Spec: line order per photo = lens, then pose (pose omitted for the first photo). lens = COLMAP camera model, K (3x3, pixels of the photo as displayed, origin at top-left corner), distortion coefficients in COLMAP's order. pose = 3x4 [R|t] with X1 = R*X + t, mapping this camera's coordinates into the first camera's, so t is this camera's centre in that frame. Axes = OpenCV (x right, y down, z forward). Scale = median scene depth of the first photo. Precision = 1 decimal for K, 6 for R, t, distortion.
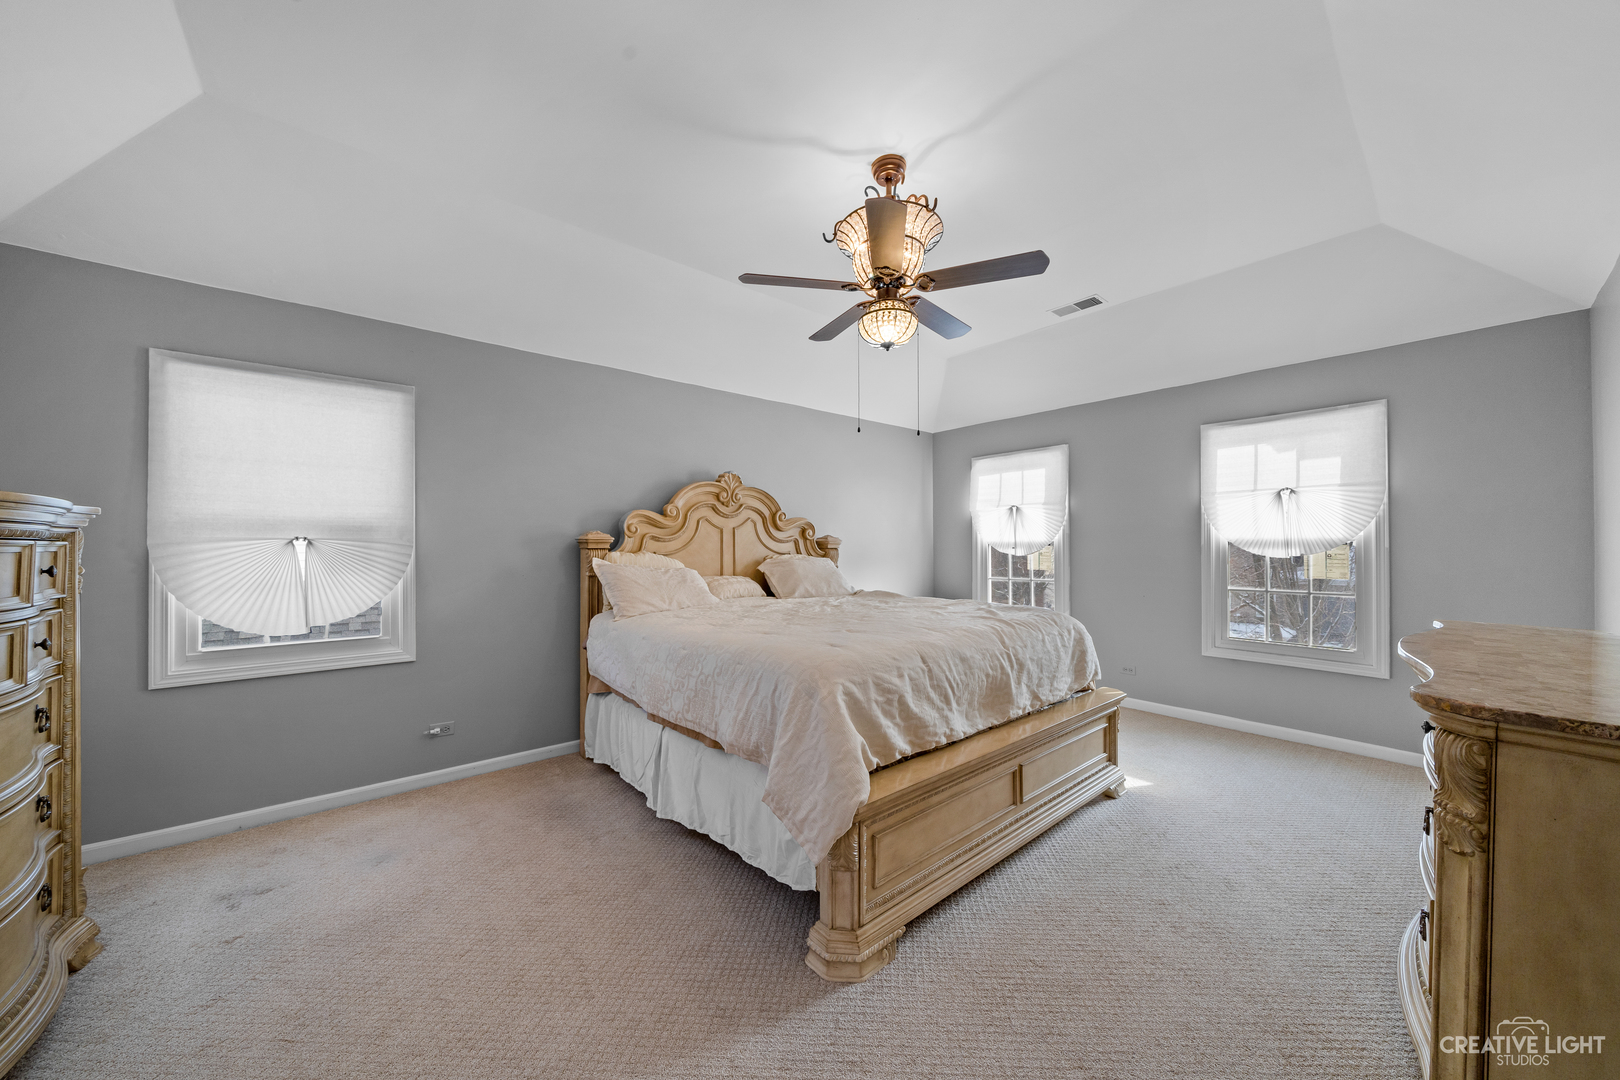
lens RADIAL K [[553.8, 0, 810.7], [0, 553.8, 543.1], [0, 0, 1]] dist [-0.005890, -0.000133]
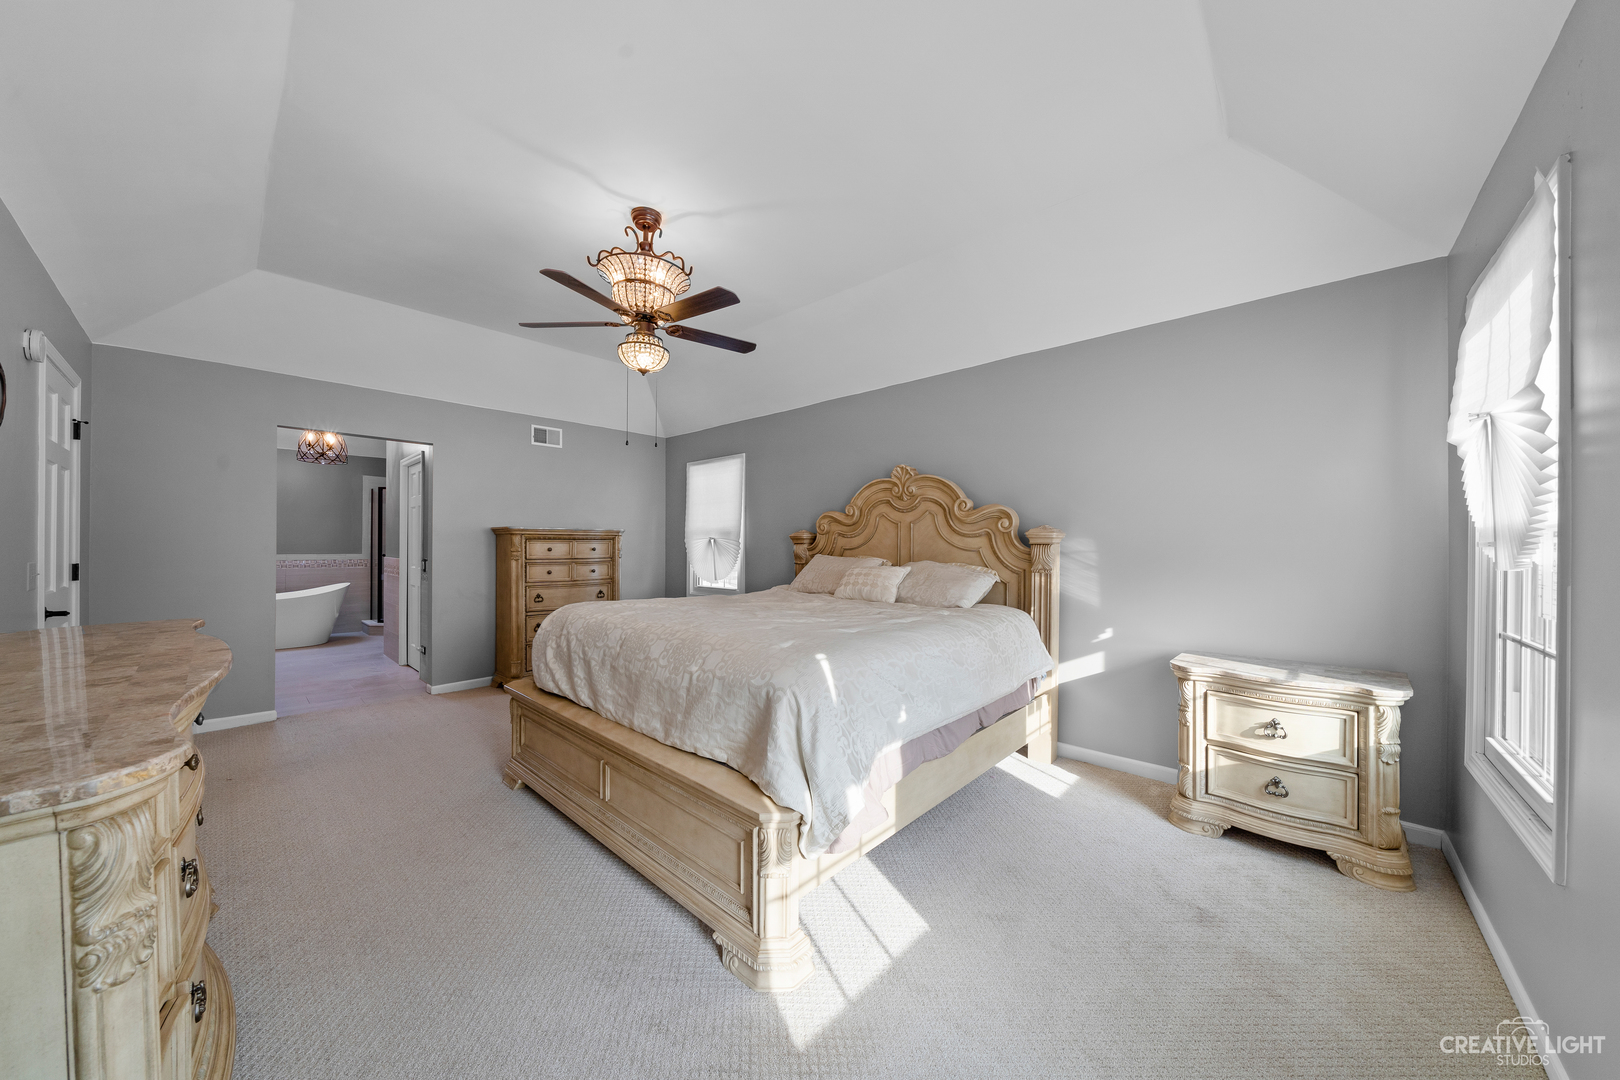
lens RADIAL K [[553.8, 0, 809.4], [0, 553.8, 544.6], [0, 0, 1]] dist [-0.005890, -0.000133]
pose [[0.140745, -0.001304, -0.990045, 0.815428], [0.002147, 0.999997, -0.001012, 0.013166], [0.990043, -0.001984, 0.140748, 0.702813]]
